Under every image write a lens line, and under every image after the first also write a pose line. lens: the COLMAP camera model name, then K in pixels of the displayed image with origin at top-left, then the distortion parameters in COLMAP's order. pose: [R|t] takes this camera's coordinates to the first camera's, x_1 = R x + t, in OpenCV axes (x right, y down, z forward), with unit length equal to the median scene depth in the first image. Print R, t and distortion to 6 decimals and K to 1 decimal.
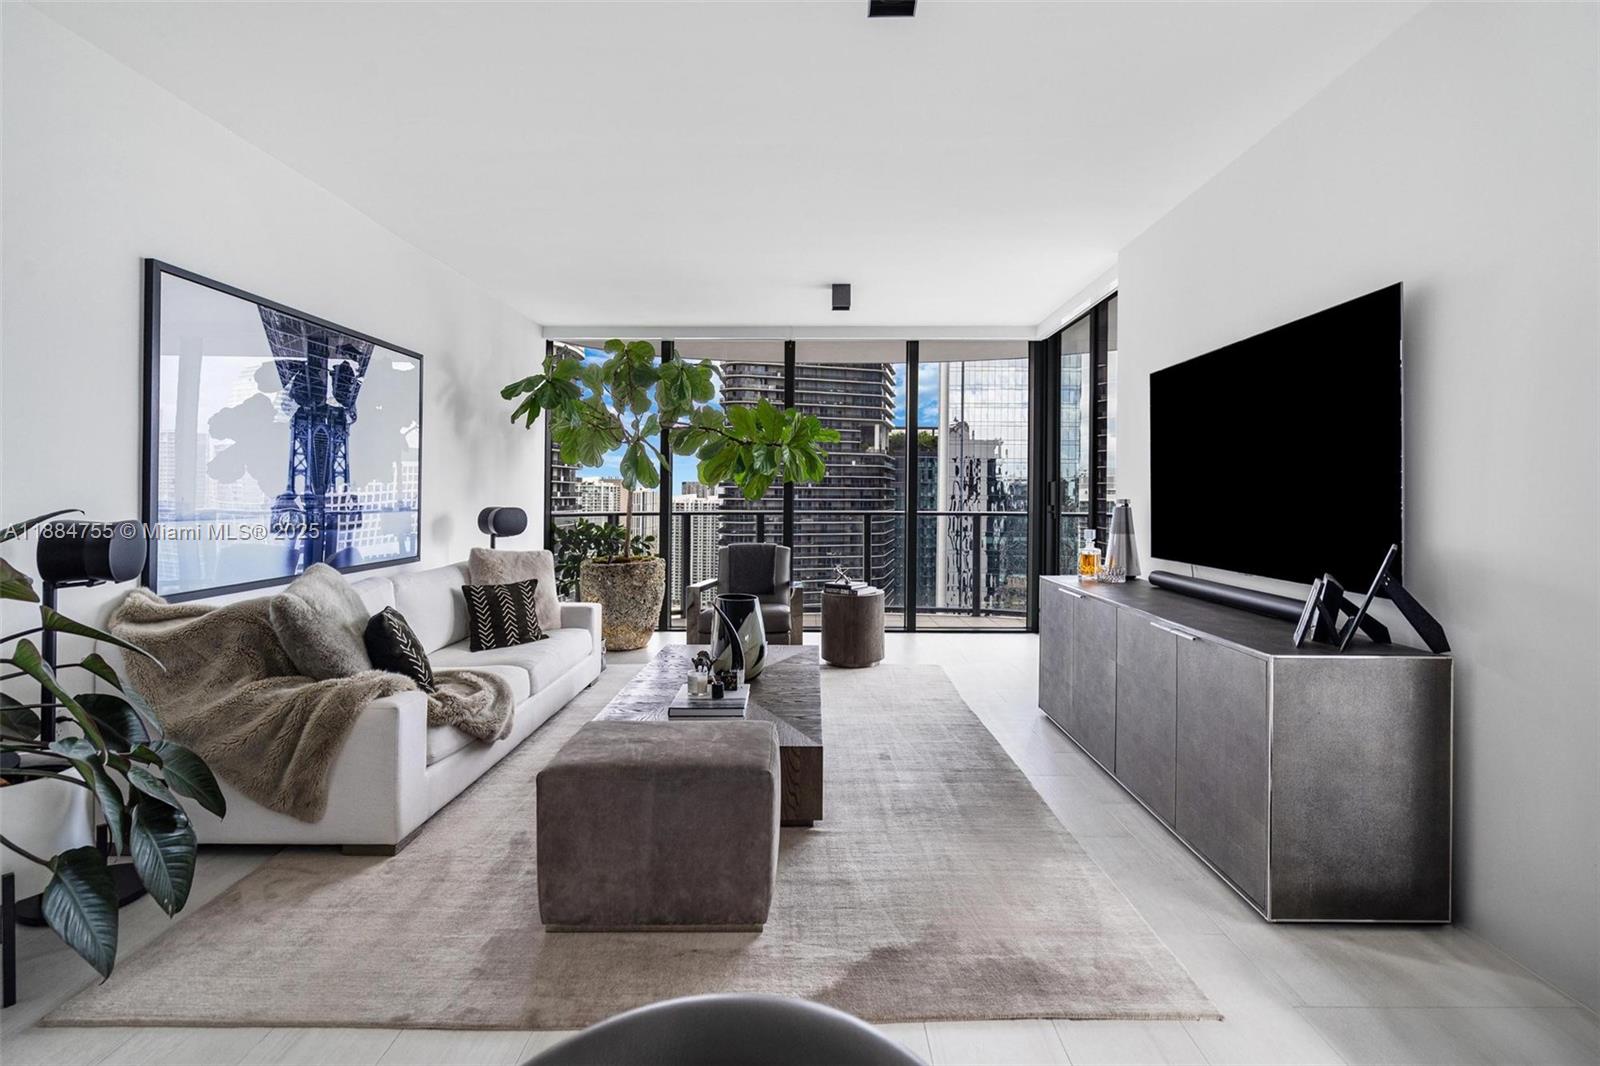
lens RADIAL K [[763.2, 0, 802.4], [0, 763.2, 493.1], [0, 0, 1]] dist [0.000464, 0.000978]
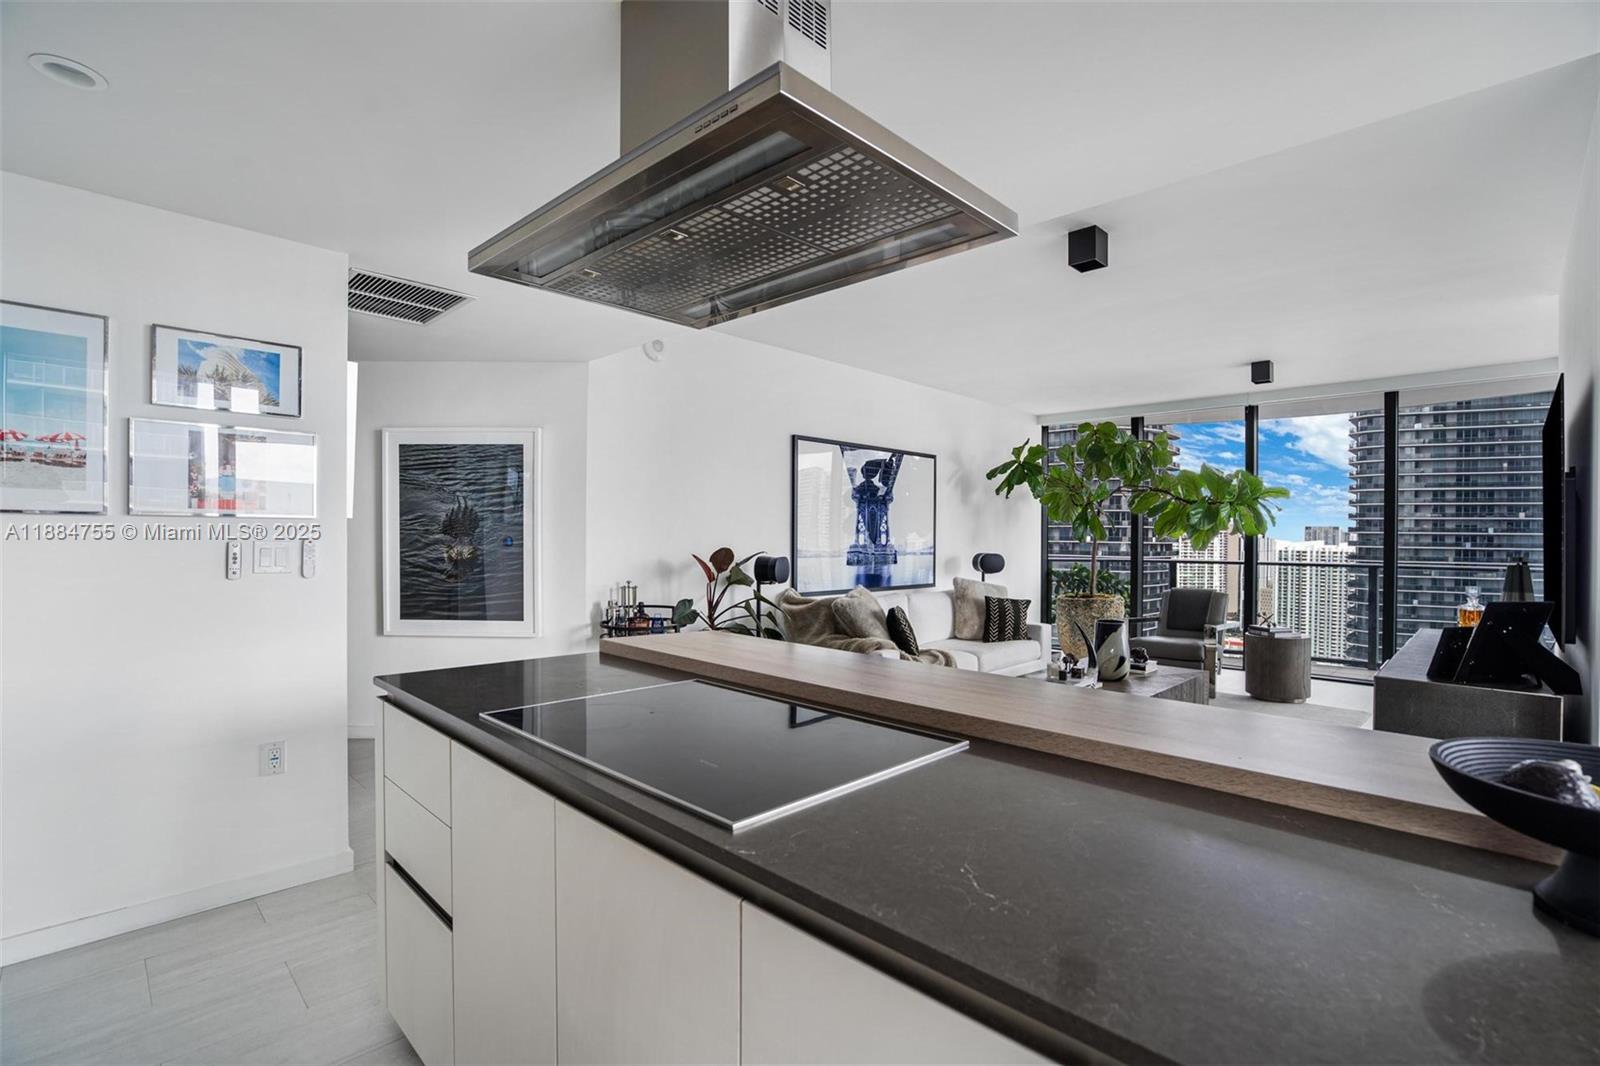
lens RADIAL K [[740.9, 0, 806.8], [0, 740.9, 549.1], [0, 0, 1]] dist [0.000360, -0.000350]
pose [[0.726346, 0.014670, -0.687172, 0.427787], [-0.004576, 0.999853, 0.016508, -0.014624], [0.687314, -0.008847, 0.726307, -0.346771]]
